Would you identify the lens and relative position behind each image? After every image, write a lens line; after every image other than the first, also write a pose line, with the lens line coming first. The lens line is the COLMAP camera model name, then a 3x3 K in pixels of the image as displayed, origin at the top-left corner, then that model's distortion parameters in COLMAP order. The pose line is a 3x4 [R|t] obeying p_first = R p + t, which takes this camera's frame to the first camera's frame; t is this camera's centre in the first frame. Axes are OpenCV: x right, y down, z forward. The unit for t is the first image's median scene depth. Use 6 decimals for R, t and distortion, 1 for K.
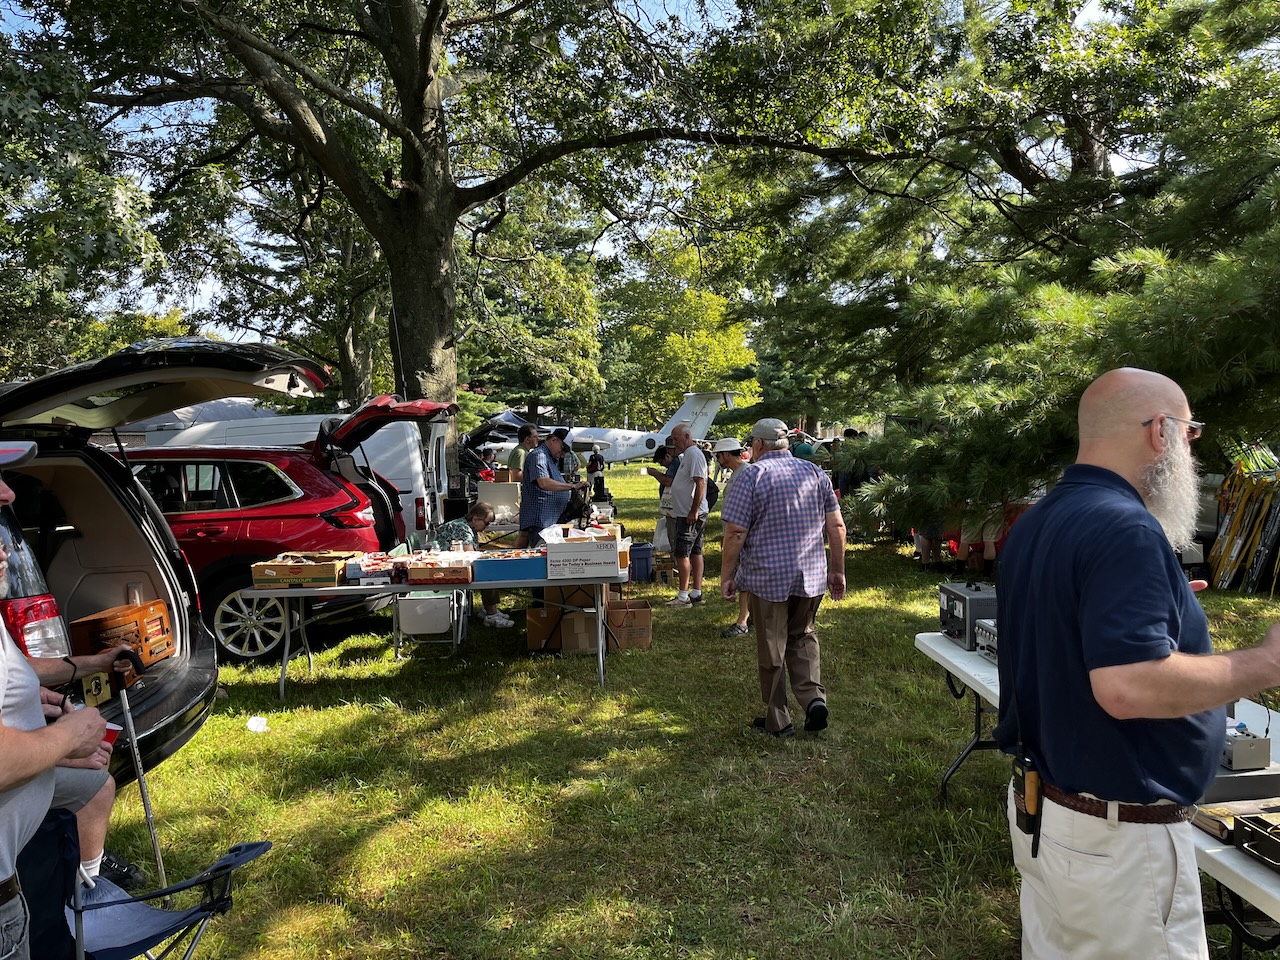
lens RADIAL K [[971.1, 0, 644.2], [0, 971.1, 477.6], [0, 0, 1]] dist [0.000405, -0.001095]
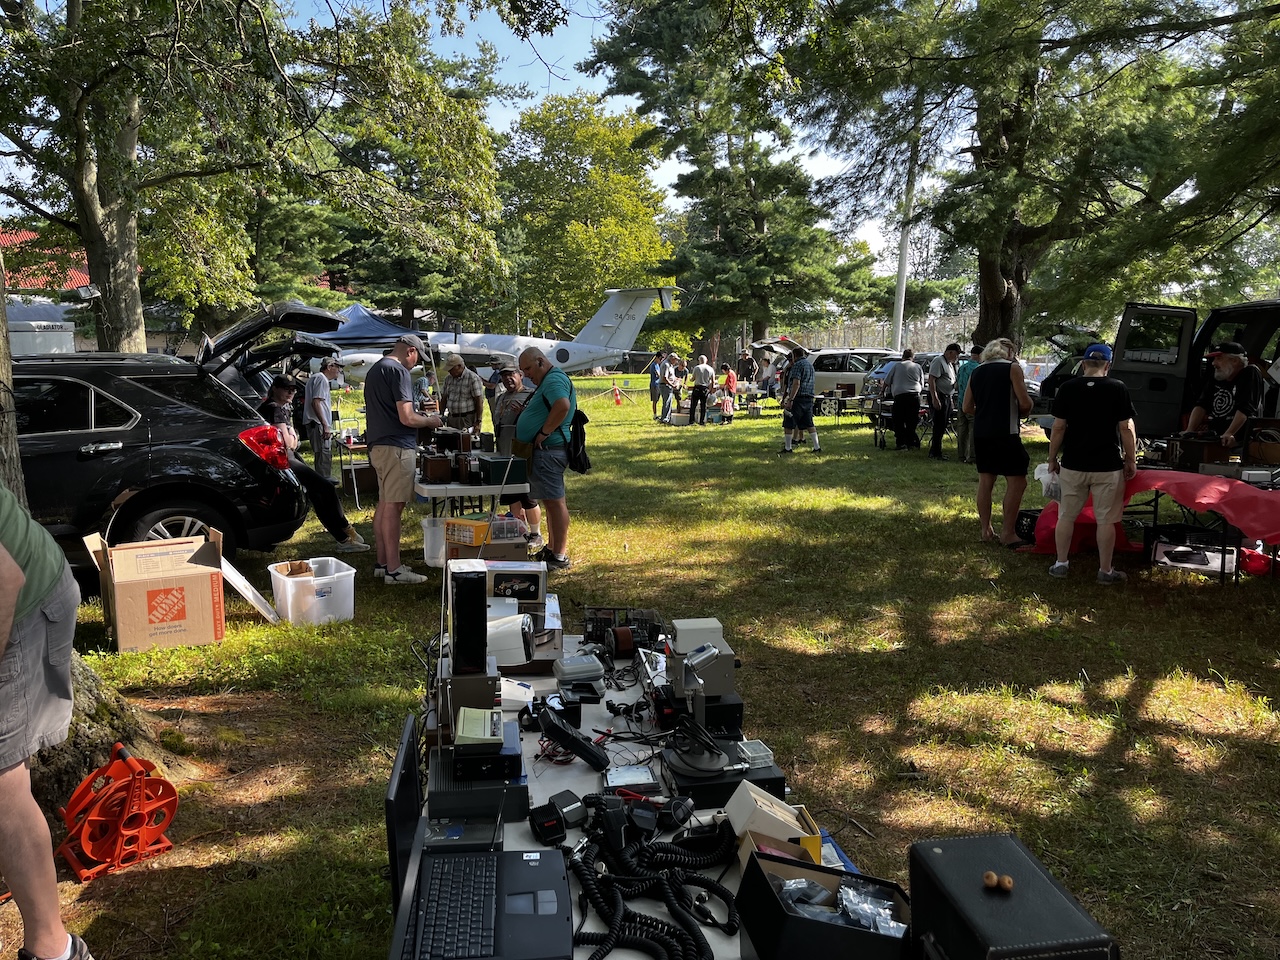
lens RADIAL K [[971.1, 0, 632.0], [0, 971.1, 487.8], [0, 0, 1]] dist [0.000405, -0.001095]
pose [[0.994363, -0.010427, 0.105516, -0.012987], [-0.000511, 0.994670, 0.103104, -0.006279], [-0.106028, -0.102577, 0.989058, 0.142896]]
